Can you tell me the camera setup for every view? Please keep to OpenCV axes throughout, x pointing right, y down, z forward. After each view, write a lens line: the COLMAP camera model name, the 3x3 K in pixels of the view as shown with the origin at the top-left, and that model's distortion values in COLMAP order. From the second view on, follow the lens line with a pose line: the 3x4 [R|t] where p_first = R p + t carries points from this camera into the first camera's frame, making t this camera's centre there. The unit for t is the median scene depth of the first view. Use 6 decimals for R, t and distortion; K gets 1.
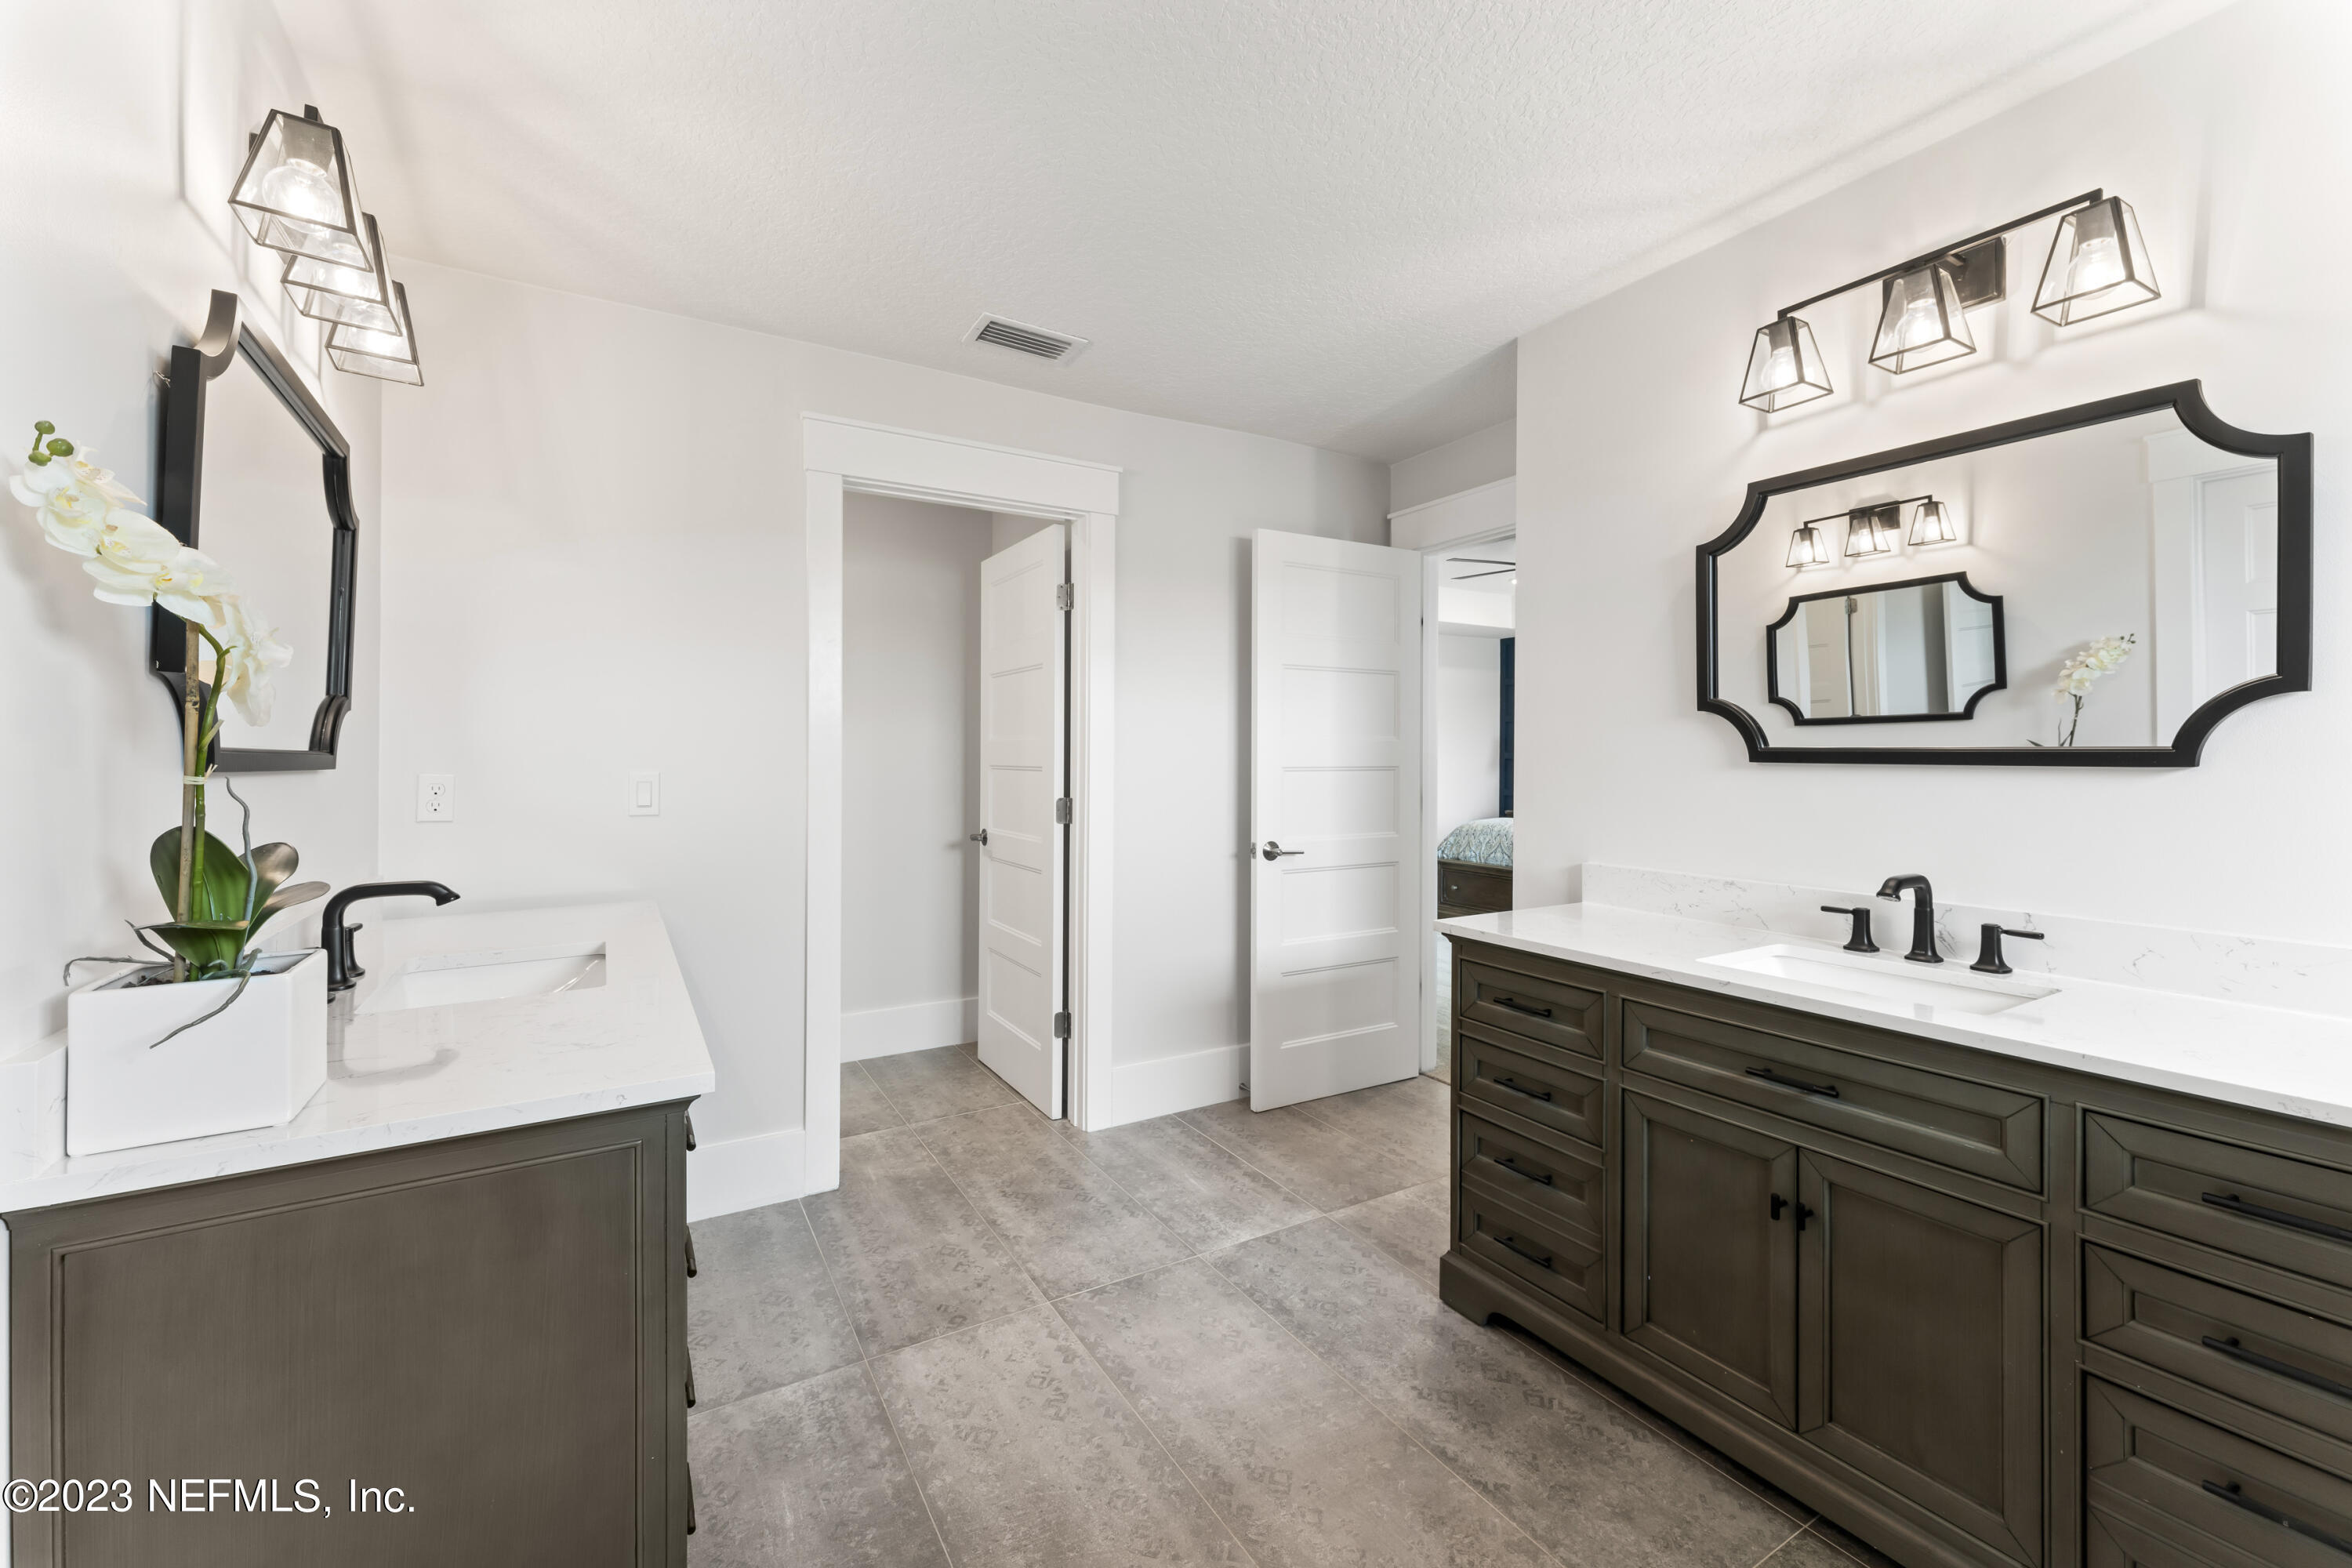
lens RADIAL K [[945.3, 0, 1179.1], [0, 945.3, 748.4], [0, 0, 1]] dist [0.001057, -0.000078]
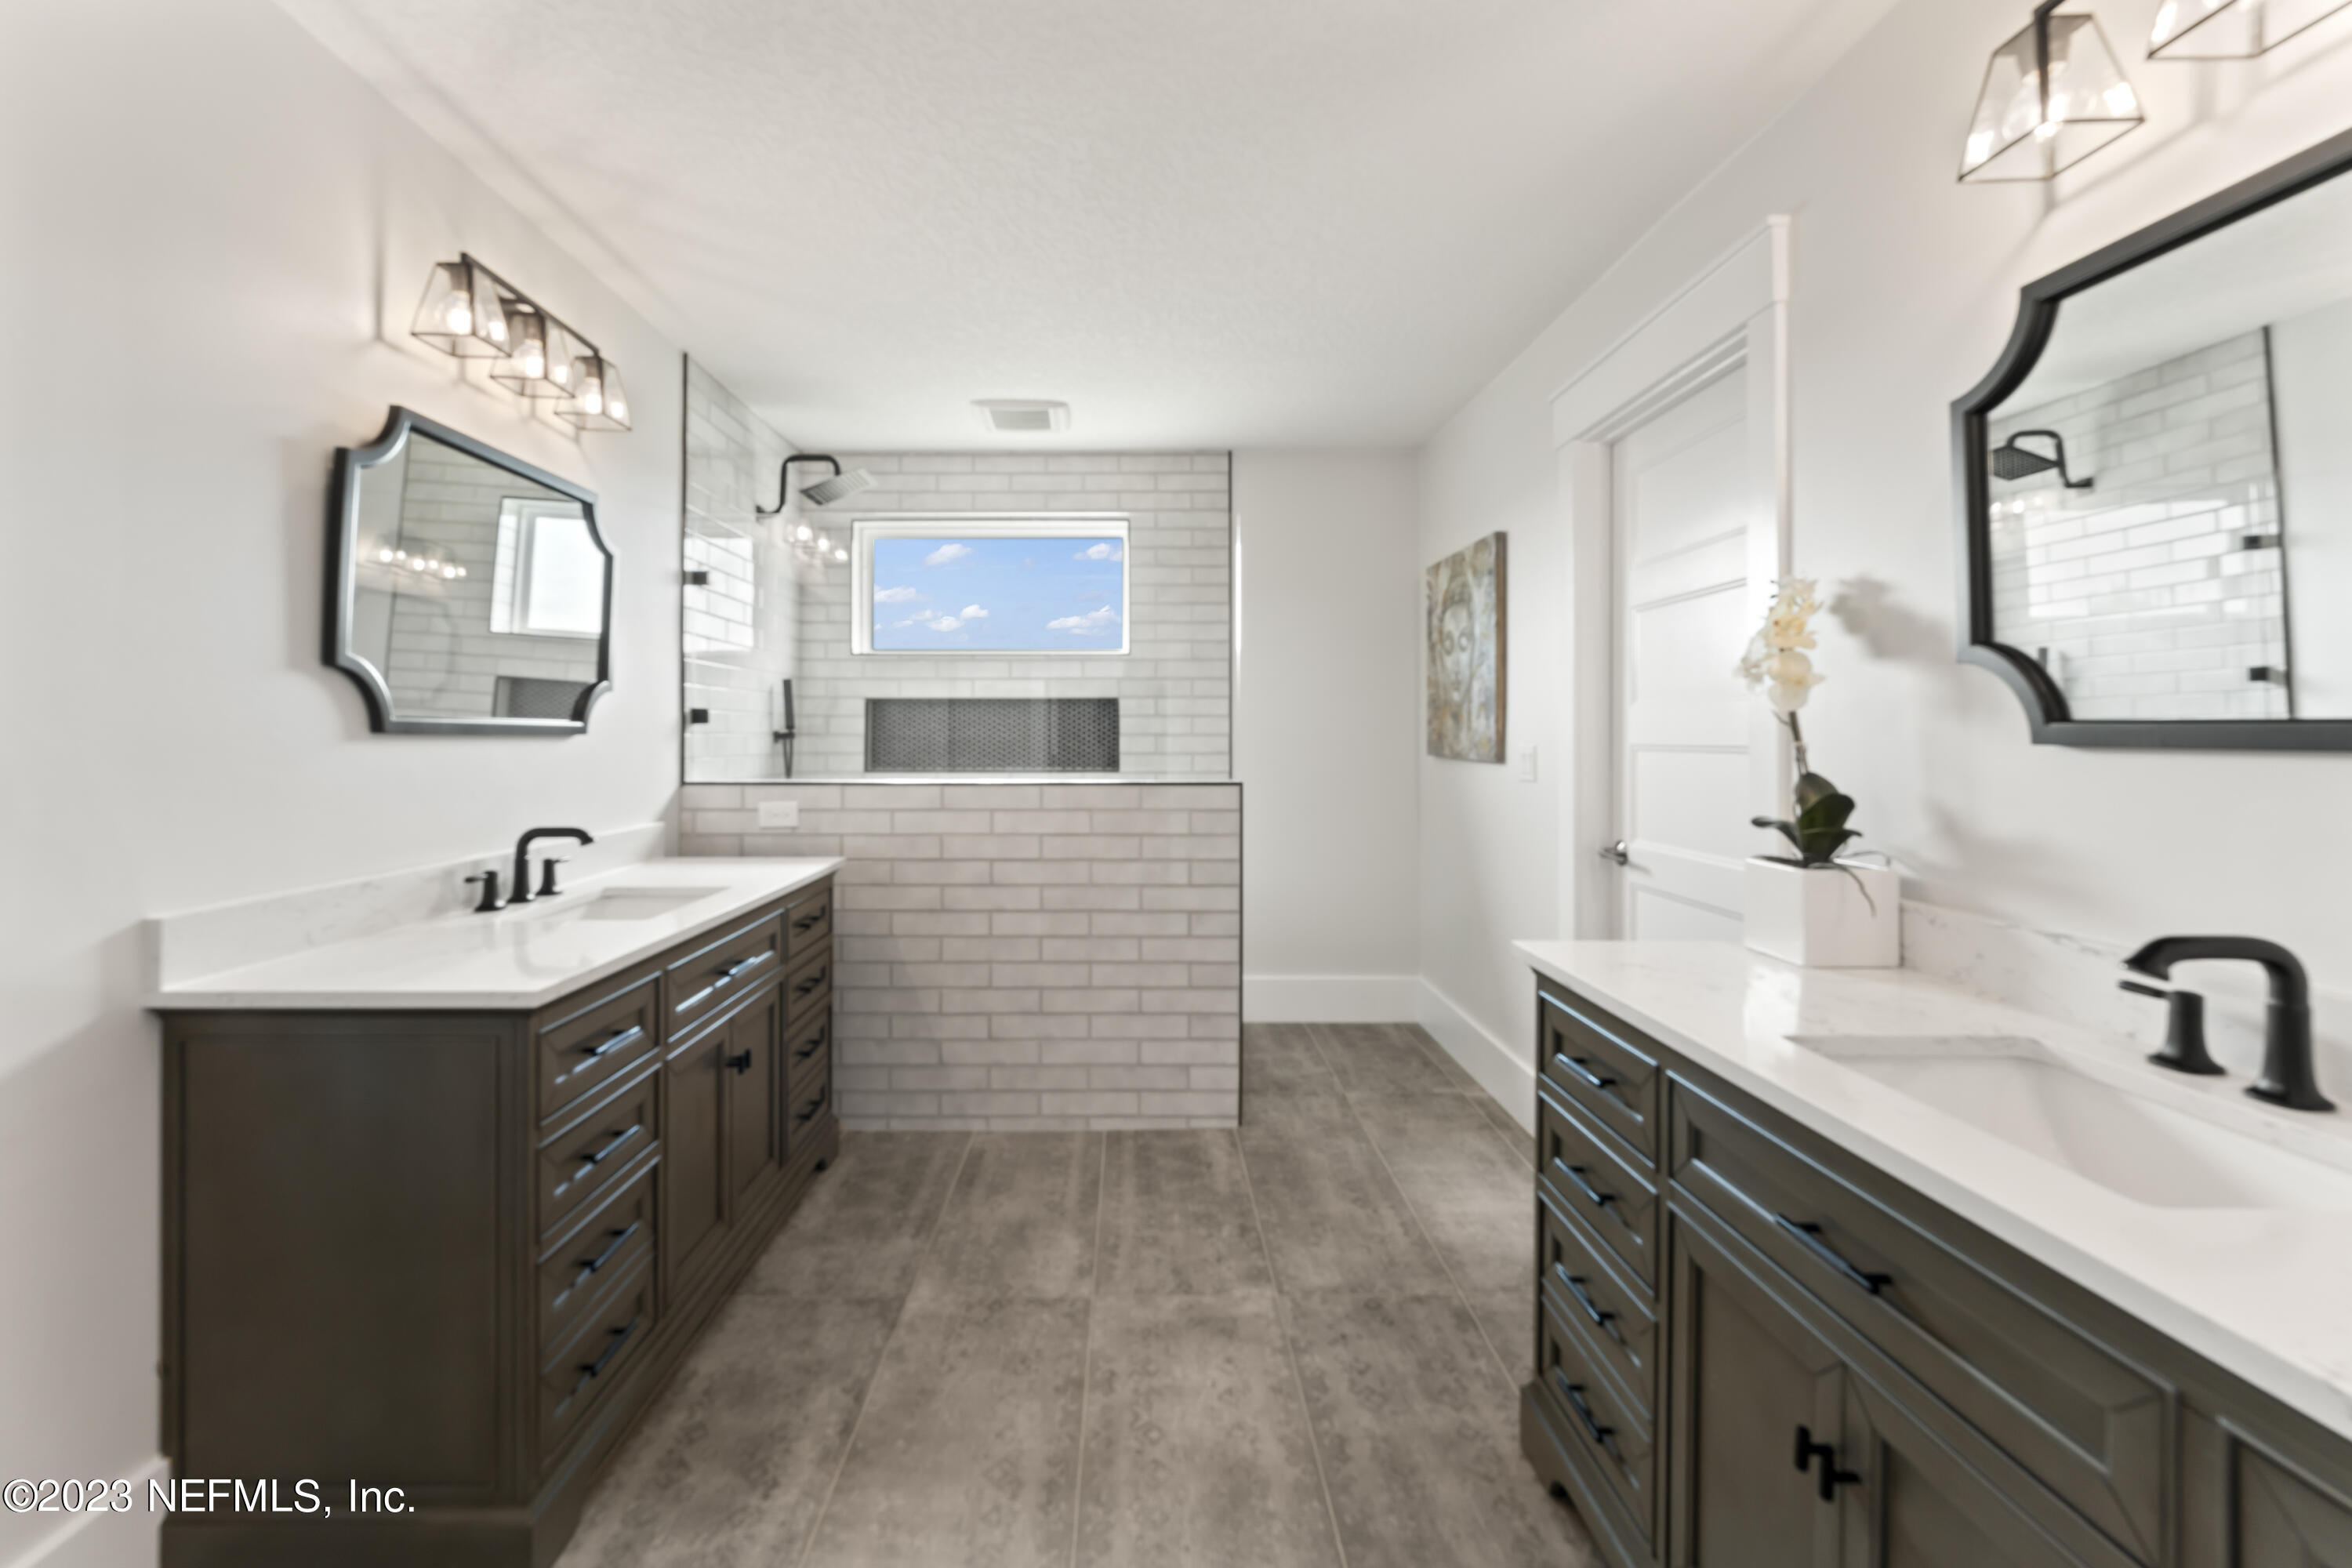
lens RADIAL K [[992.2, 0, 1139.0], [0, 992.2, 728.4], [0, 0, 1]] dist [-0.001848, -0.000131]
pose [[-0.860058, 0.000117, 0.510197, -0.413185], [-0.007700, 0.999883, -0.013209, 0.016275], [-0.510139, -0.015289, -0.859956, 1.395961]]
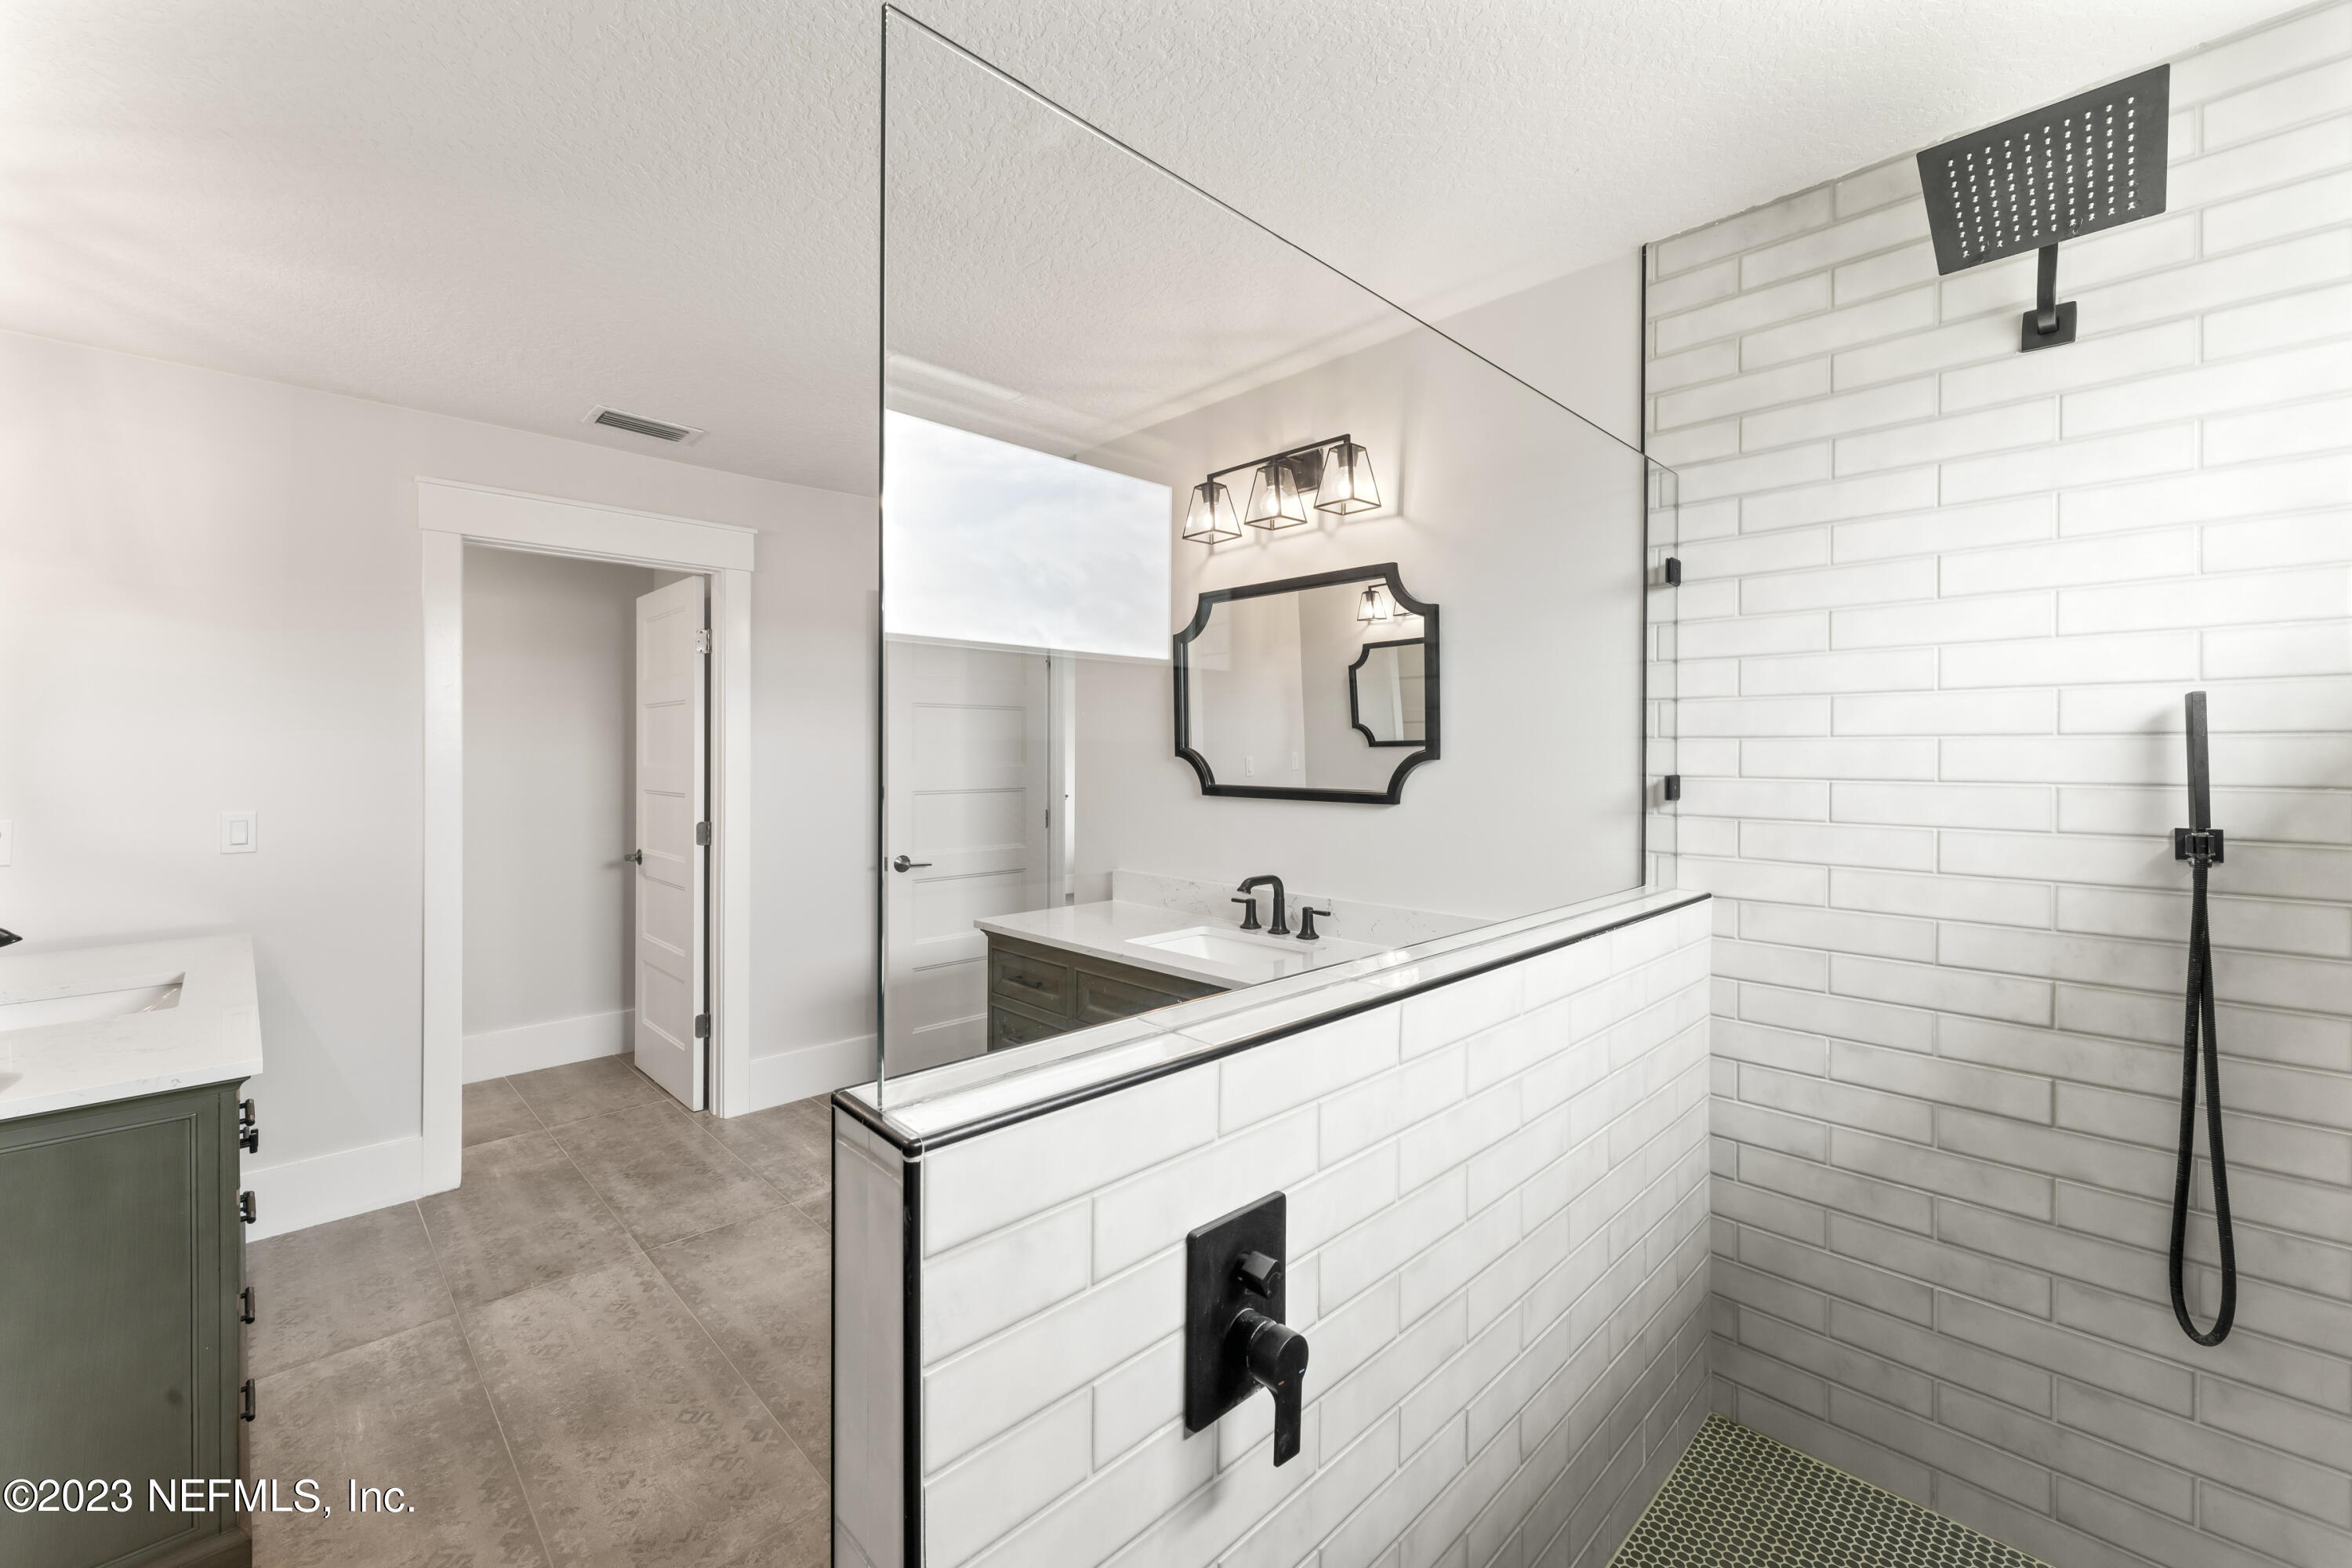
lens RADIAL K [[953.1, 0, 1186.9], [0, 953.1, 748.7], [0, 0, 1]] dist [0.002366, 0.000708]
pose [[0.971827, -0.001161, 0.235692, 0.251301], [0.000315, 0.999993, 0.003626, -0.057361], [-0.235695, -0.003450, 0.971821, -0.341926]]
